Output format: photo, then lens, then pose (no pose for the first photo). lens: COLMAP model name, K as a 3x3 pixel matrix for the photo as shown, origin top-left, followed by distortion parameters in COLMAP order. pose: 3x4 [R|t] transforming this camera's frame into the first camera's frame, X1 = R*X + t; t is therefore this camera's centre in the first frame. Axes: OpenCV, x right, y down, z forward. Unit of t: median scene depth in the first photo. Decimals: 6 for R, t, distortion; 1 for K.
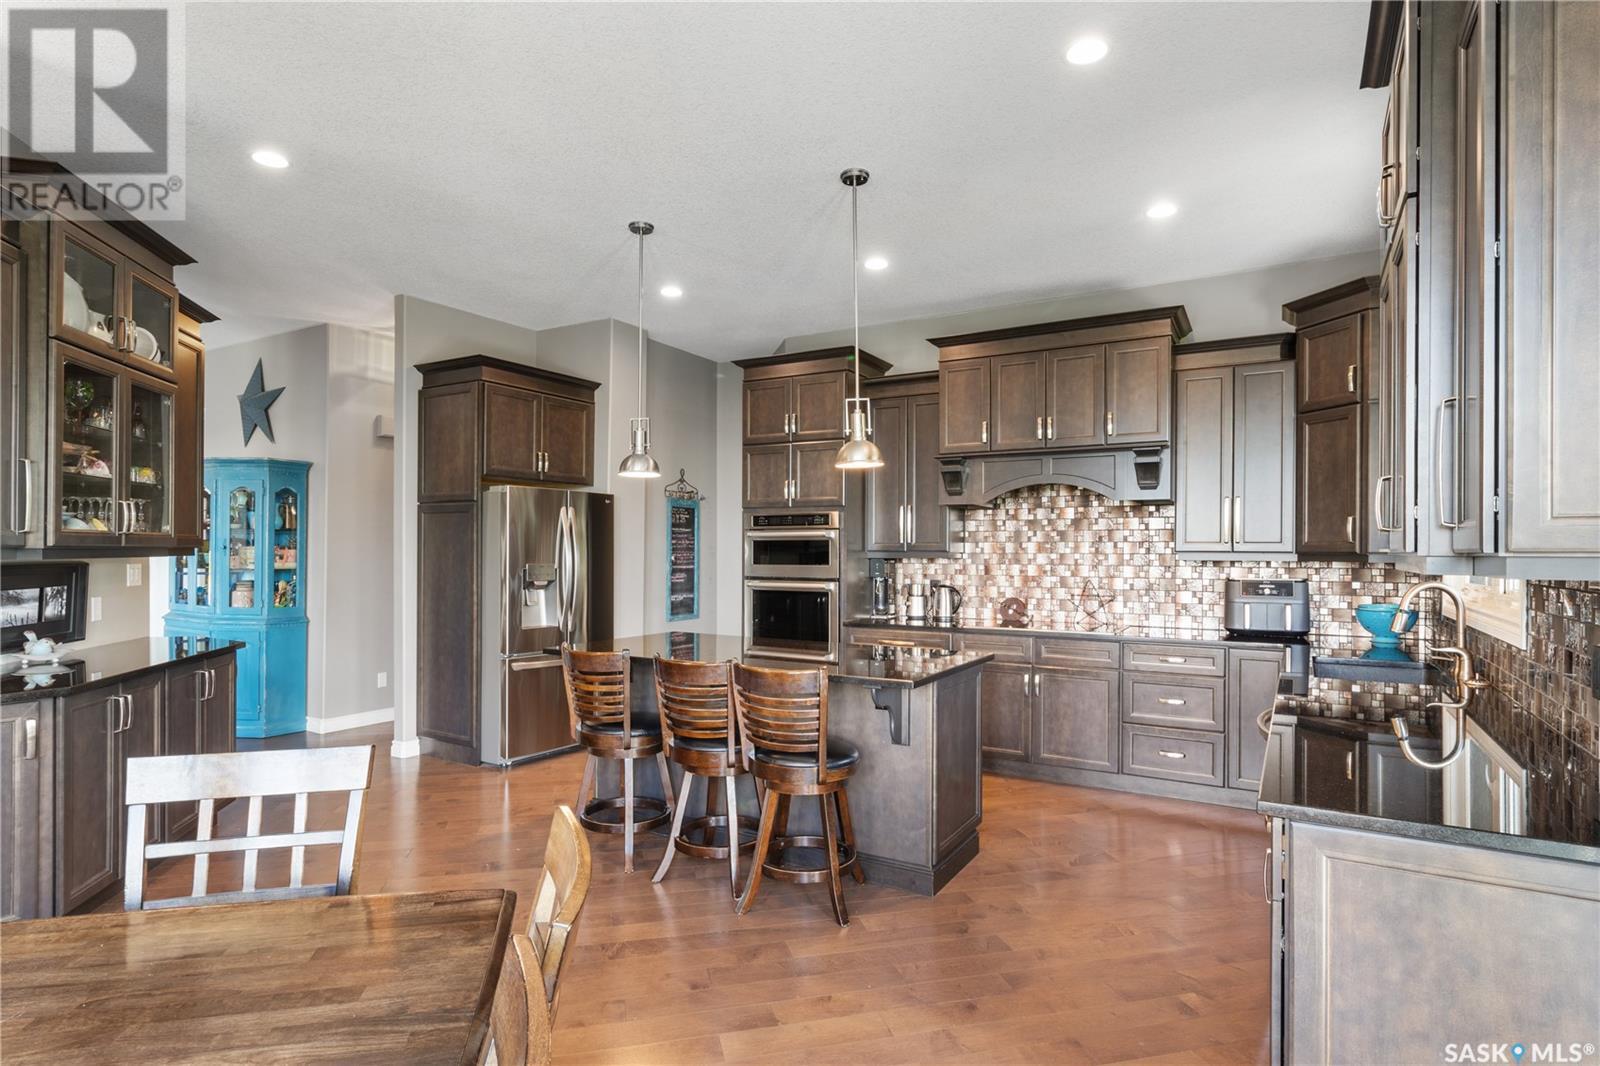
lens RADIAL K [[808.3, 0, 804.9], [0, 808.3, 539.1], [0, 0, 1]] dist [0.001042, 0.000213]
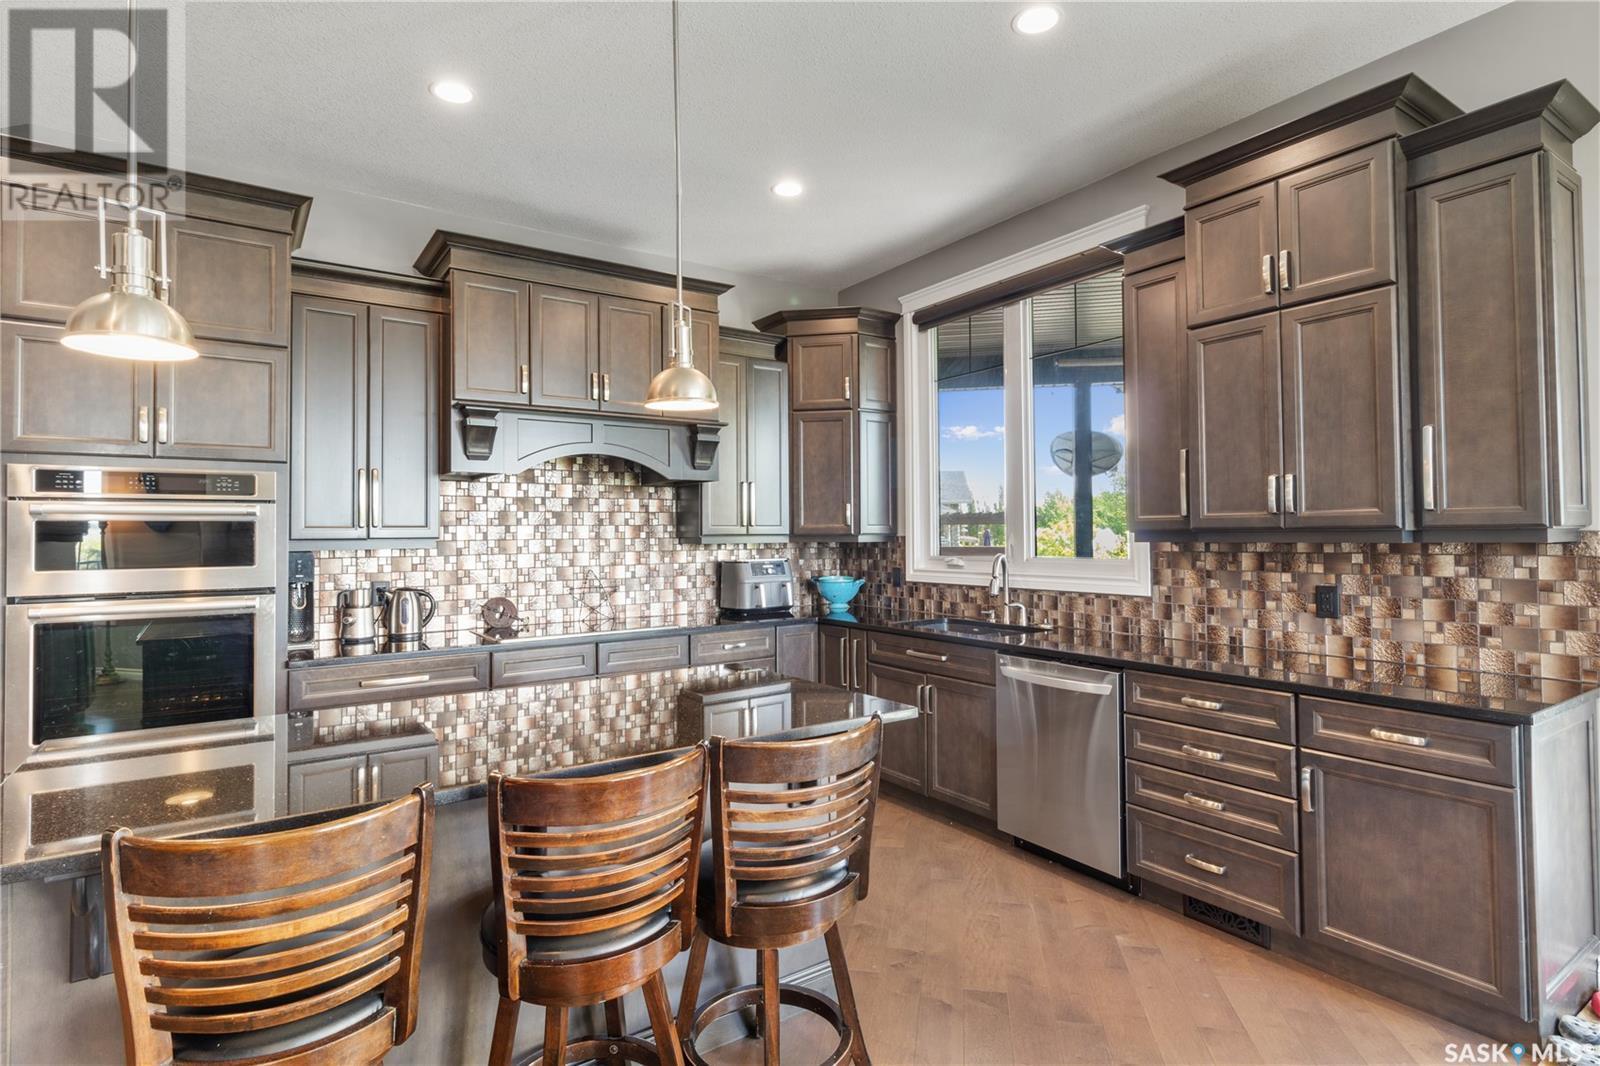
lens RADIAL K [[808.3, 0, 804.9], [0, 808.3, 539.1], [0, 0, 1]] dist [0.001042, 0.000213]
pose [[0.413471, -0.011974, 0.910438, -0.338478], [-0.000999, 0.999907, 0.013605, 0.006157], [-0.910517, -0.006535, 0.413421, 0.436892]]
